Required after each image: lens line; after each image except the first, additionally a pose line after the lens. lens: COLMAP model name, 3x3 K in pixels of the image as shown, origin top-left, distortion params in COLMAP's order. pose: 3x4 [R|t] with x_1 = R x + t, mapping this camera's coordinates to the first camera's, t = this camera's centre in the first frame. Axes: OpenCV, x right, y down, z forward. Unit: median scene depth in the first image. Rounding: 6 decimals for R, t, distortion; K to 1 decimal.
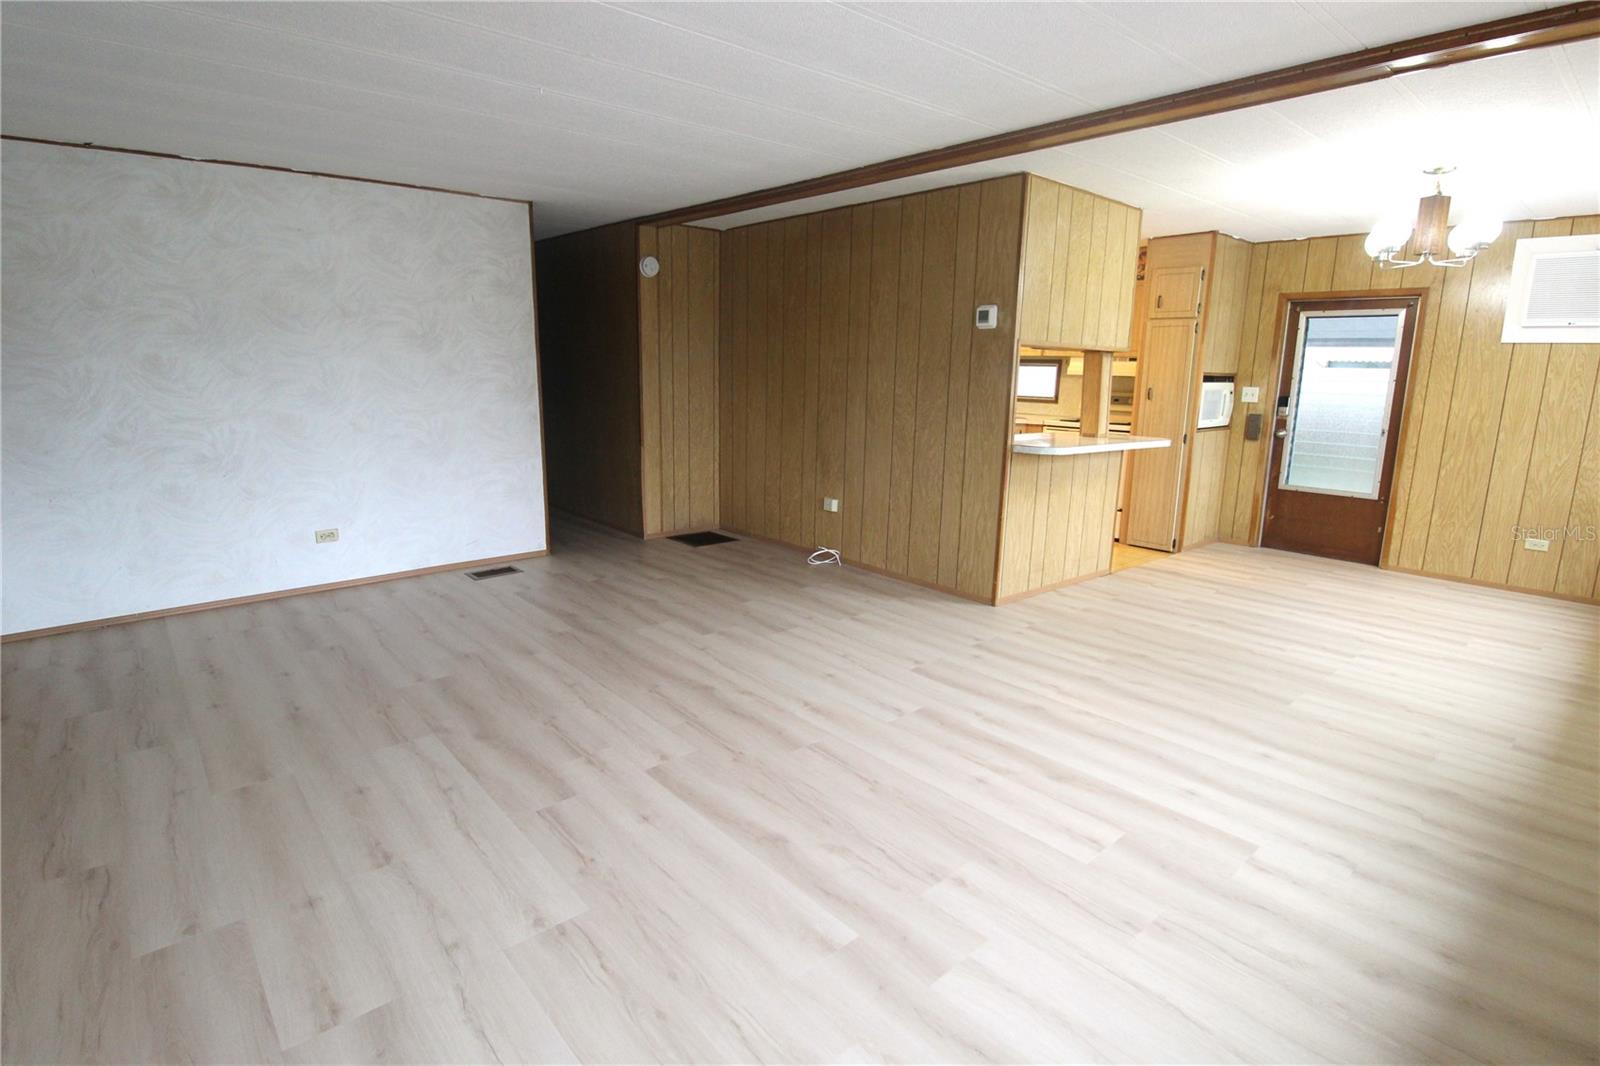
lens RADIAL K [[790.3, 0, 791.2], [0, 790.3, 524.6], [0, 0, 1]] dist [0.000187, -0.013310]
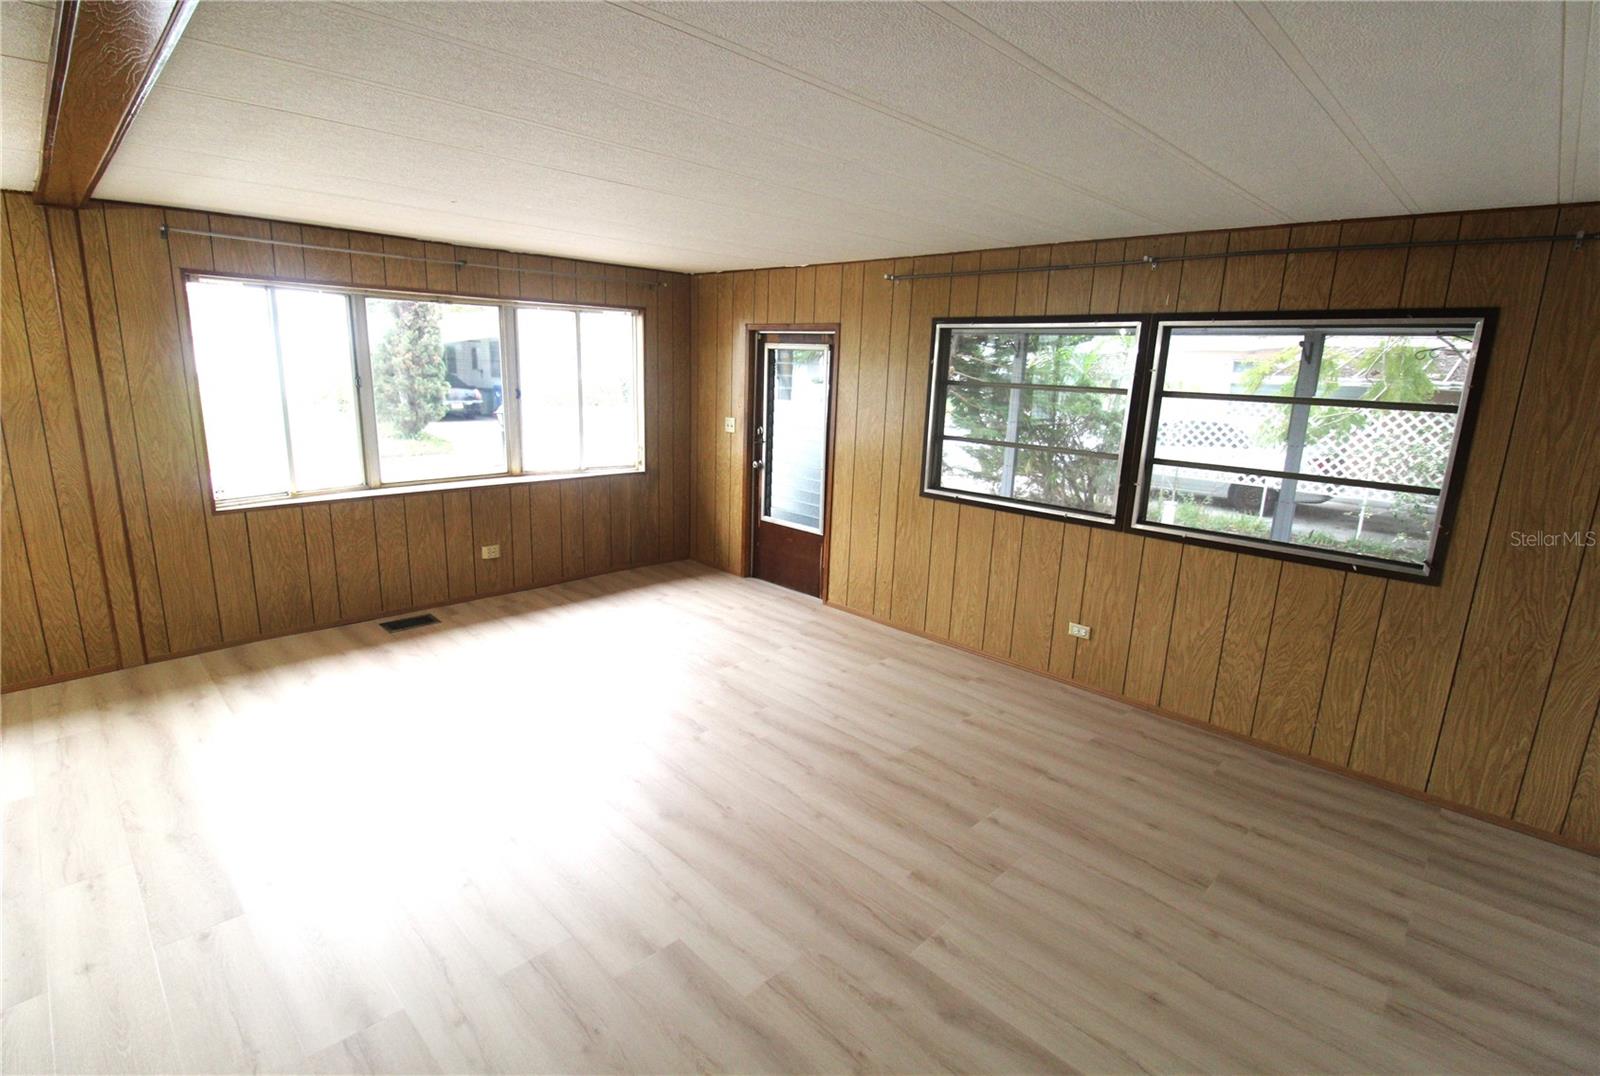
lens RADIAL K [[760.9, 0, 788.4], [0, 760.9, 536.6], [0, 0, 1]] dist [-0.017202, -0.000260]
pose [[-0.996046, -0.024750, -0.085319, -0.113503], [-0.058752, 0.903903, 0.423683, -0.313297], [0.066634, 0.427021, -0.901783, 1.154732]]
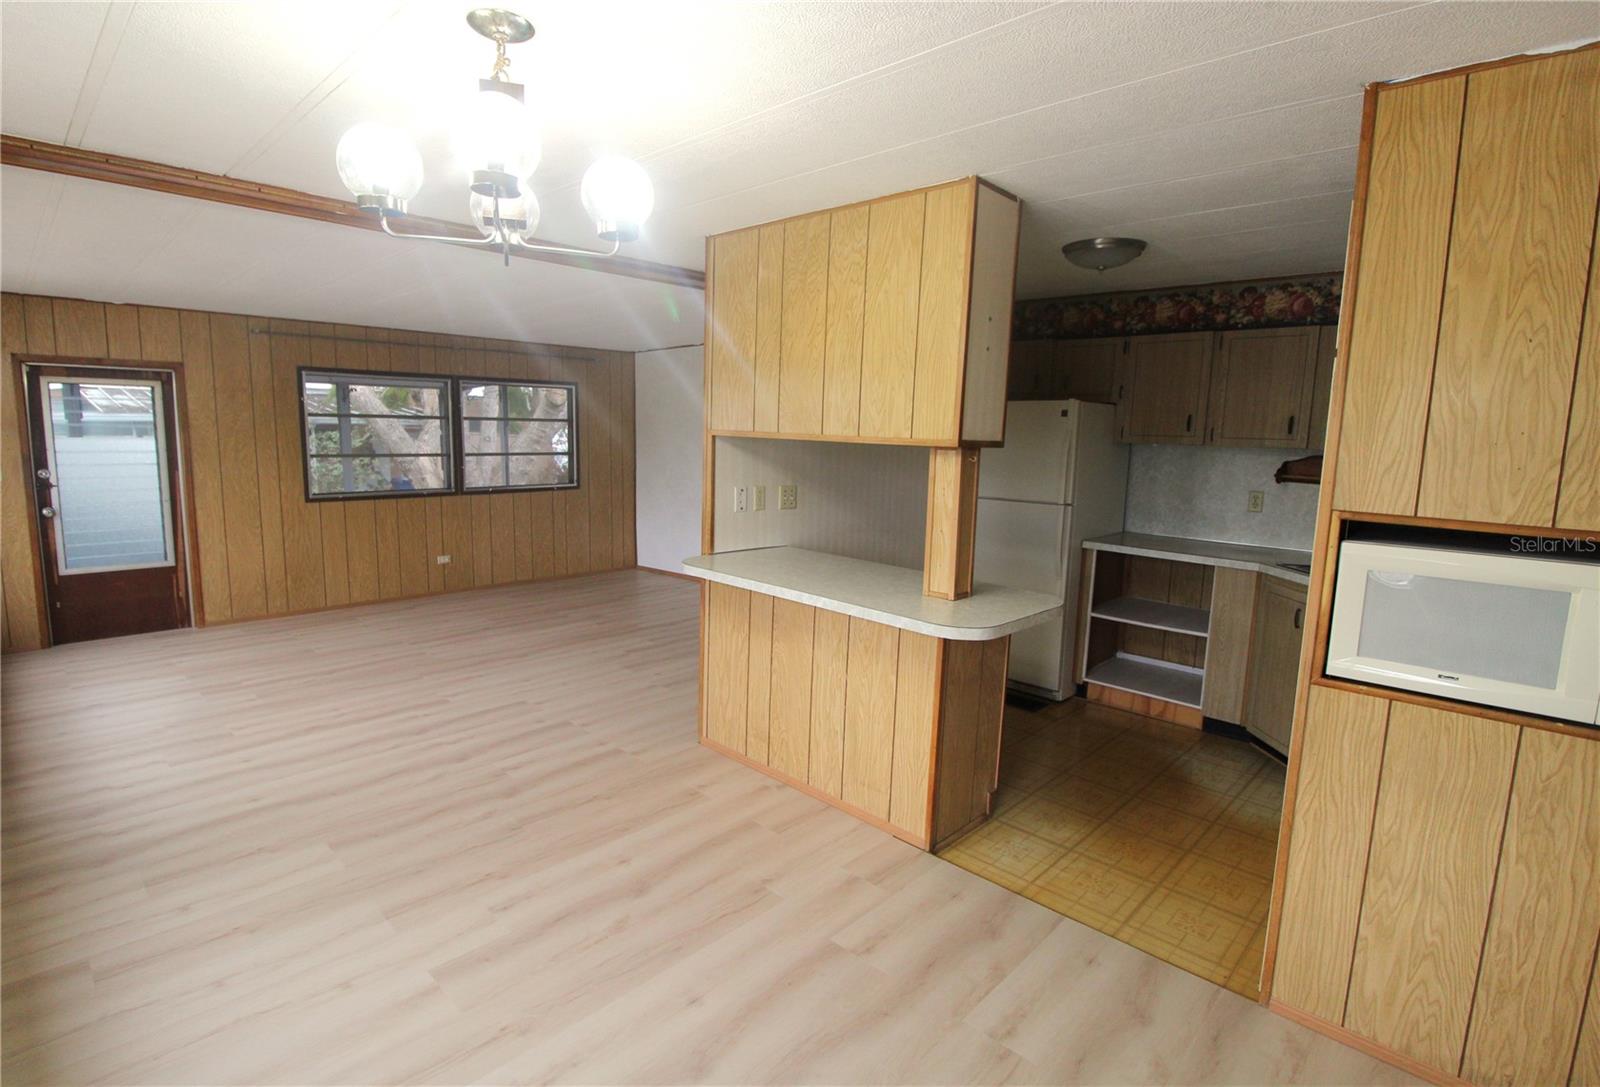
lens RADIAL K [[780.0, 0, 779.1], [0, 780.0, 541.2], [0, 0, 1]] dist [0.000615, -0.015189]
pose [[0.088030, 0.124391, -0.988321, 0.998106], [-0.218536, 0.970412, 0.102672, -0.196311], [0.971850, 0.206946, 0.112610, 0.890166]]
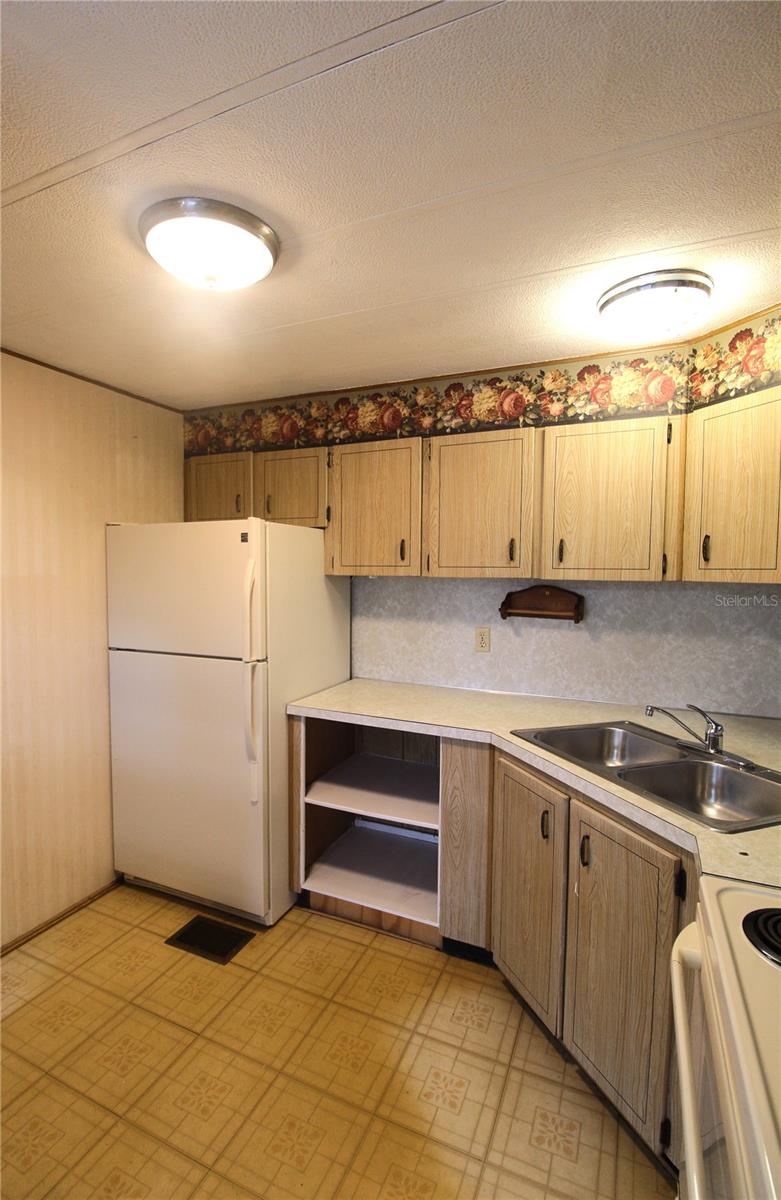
lens RADIAL K [[557.2, 0, 395.8], [0, 557.2, 603.1], [0, 0, 1]] dist [0.000915, -0.015239]
pose [[0.438430, 0.038429, -0.897943, 0.595667], [-0.180244, 0.982548, -0.045956, -0.263506], [0.880506, 0.181997, 0.437705, 1.199728]]
